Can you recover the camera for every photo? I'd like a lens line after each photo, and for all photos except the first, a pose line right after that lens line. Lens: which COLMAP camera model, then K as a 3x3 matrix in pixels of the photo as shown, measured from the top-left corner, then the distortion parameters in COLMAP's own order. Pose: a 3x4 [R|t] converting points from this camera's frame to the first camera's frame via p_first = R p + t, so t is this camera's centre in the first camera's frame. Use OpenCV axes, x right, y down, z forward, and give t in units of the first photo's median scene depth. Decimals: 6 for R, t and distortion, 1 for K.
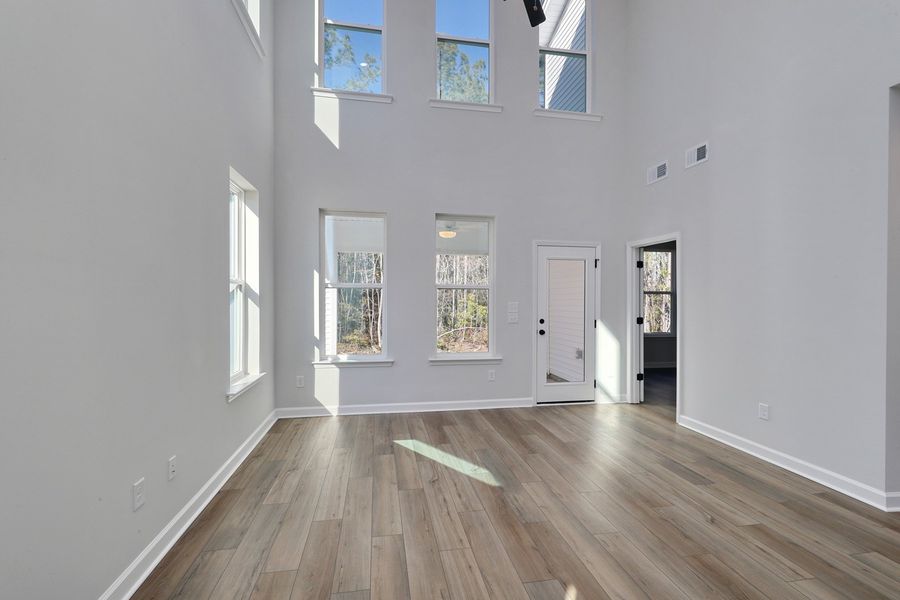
lens RADIAL K [[403.6, 0, 449.7], [0, 403.6, 302.2], [0, 0, 1]] dist [0.004348, -0.001704]
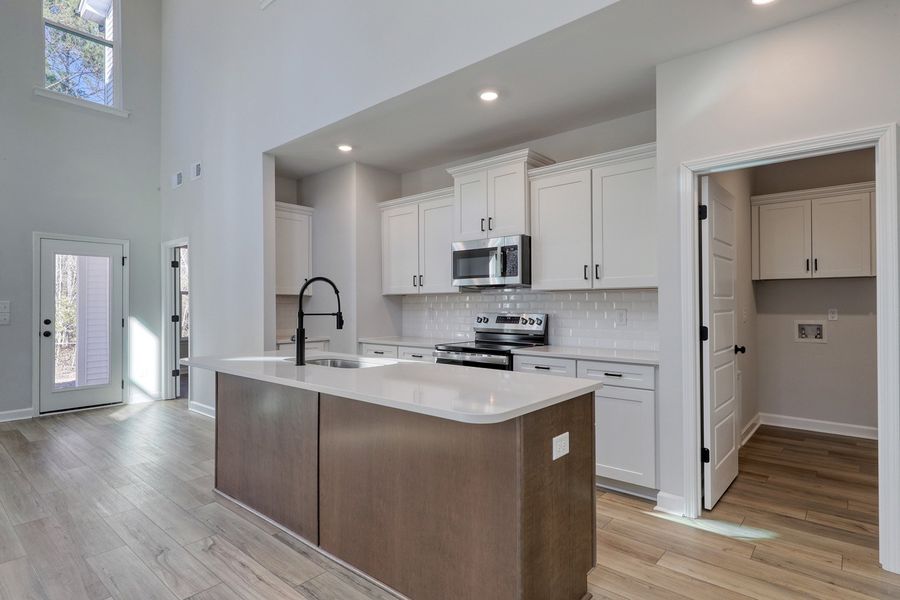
lens RADIAL K [[470.8, 0, 453.7], [0, 470.8, 301.8], [0, 0, 1]] dist [0.004958, -0.002019]
pose [[0.775950, -0.003423, 0.630785, 0.293915], [0.013616, 0.999843, -0.011325, 0.029212], [-0.630647, 0.017376, 0.775875, -0.434307]]
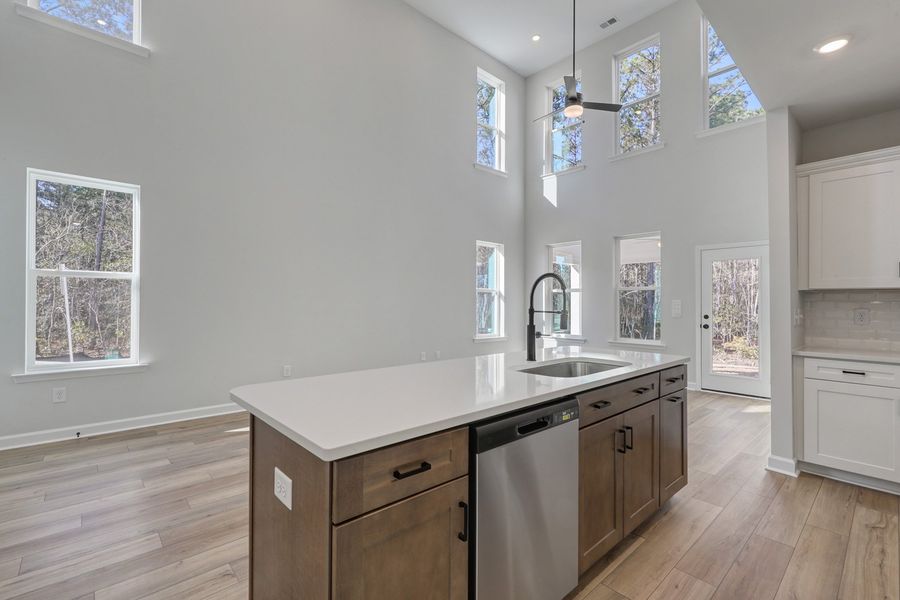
lens RADIAL K [[403.6, 0, 451.8], [0, 403.6, 302.4], [0, 0, 1]] dist [0.004348, -0.001704]
pose [[0.535590, -0.005103, -0.844463, 0.880716], [-0.010783, 0.999859, -0.012881, 0.032200], [0.844409, 0.016005, 0.535460, -0.228933]]
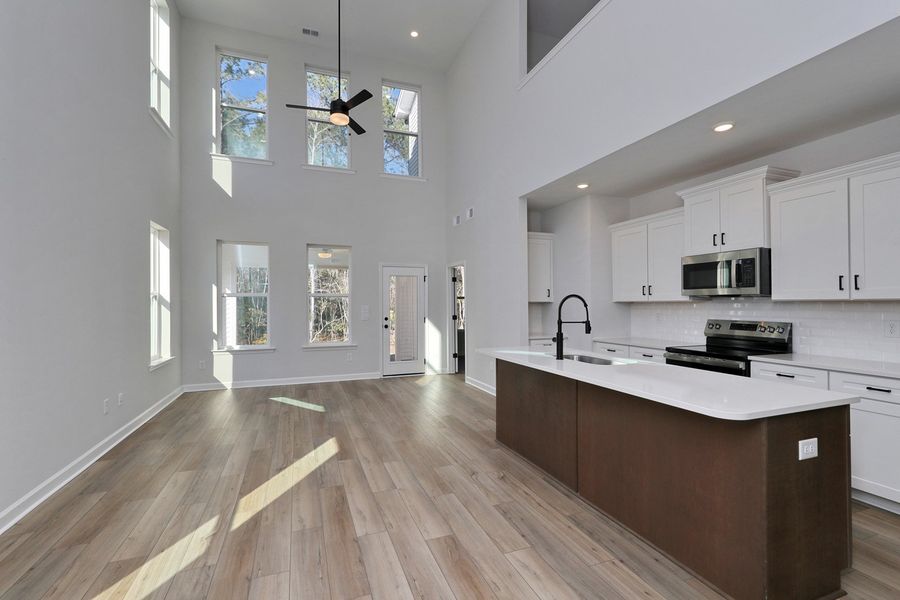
lens RADIAL K [[403.6, 0, 449.0], [0, 403.6, 301.8], [0, 0, 1]] dist [0.004348, -0.001704]
pose [[0.983663, -0.008215, 0.179831, 0.208598], [0.010746, 0.999856, -0.013105, 0.008357], [-0.179697, 0.014824, 0.983610, -0.501140]]
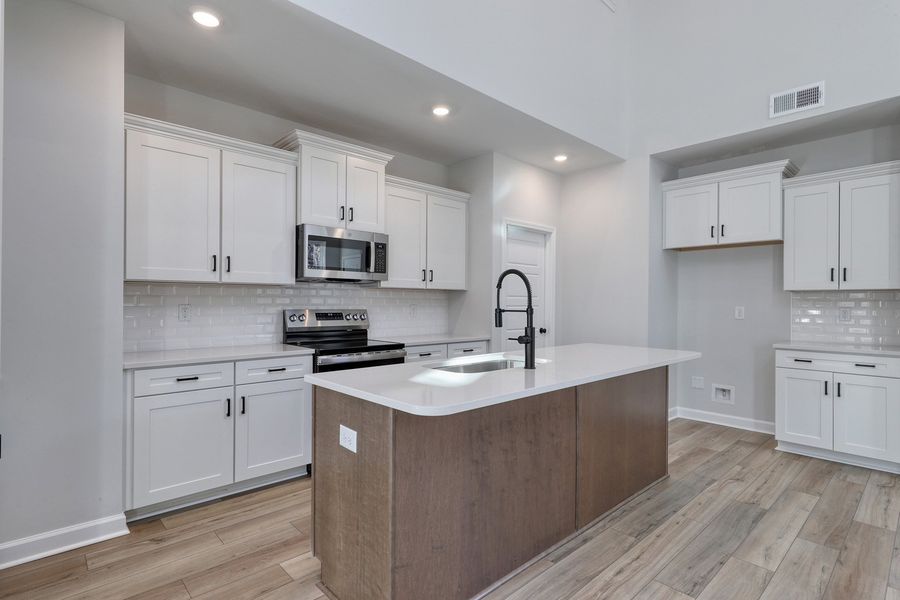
lens RADIAL K [[449.3, 0, 449.4], [0, 449.3, 299.2], [0, 0, 1]] dist [0.007400, 0.000283]
pose [[-0.539591, -0.002217, 0.841925, 0.149519], [-0.000048, 0.999997, 0.002603, 0.021840], [-0.841927, 0.001364, -0.539589, 0.457309]]
